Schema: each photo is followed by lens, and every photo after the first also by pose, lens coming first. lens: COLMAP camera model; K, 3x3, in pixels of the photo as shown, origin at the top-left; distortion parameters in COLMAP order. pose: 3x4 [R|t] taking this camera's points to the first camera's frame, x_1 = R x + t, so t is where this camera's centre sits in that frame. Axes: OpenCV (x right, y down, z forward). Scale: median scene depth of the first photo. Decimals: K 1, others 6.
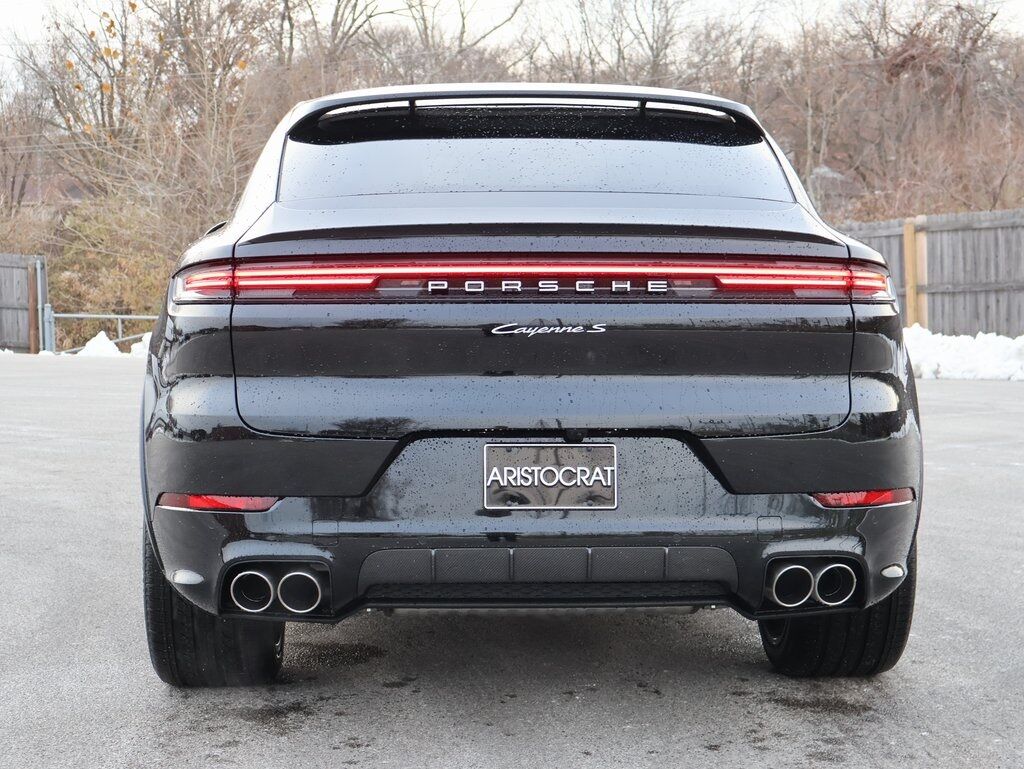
lens RADIAL K [[1613.6, 0, 512.0], [0, 1613.6, 384.5], [0, 0, 1]] dist [0.008444, -0.025314]
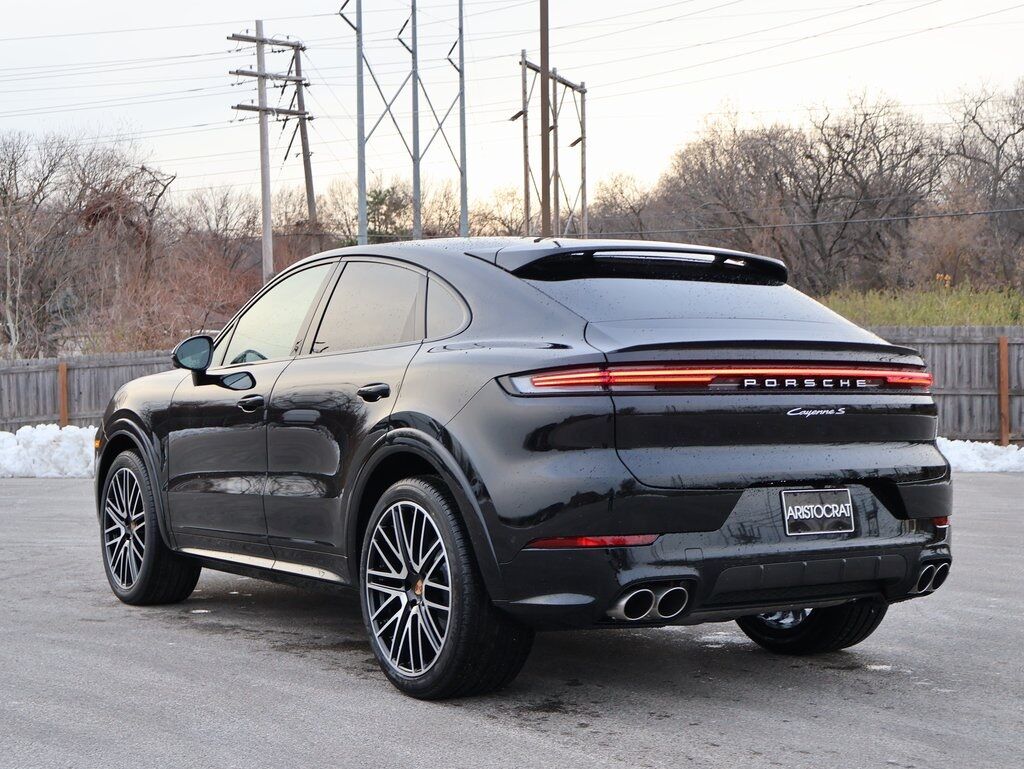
lens RADIAL K [[1436.4, 0, 512.0], [0, 1436.4, 384.5], [0, 0, 1]] dist [0.206618, 0.006226]
pose [[0.880676, 0.001065, 0.473718, -0.845388], [0.027078, 0.998249, -0.052583, 0.003077], [-0.472945, 0.059135, 0.879105, -0.041990]]
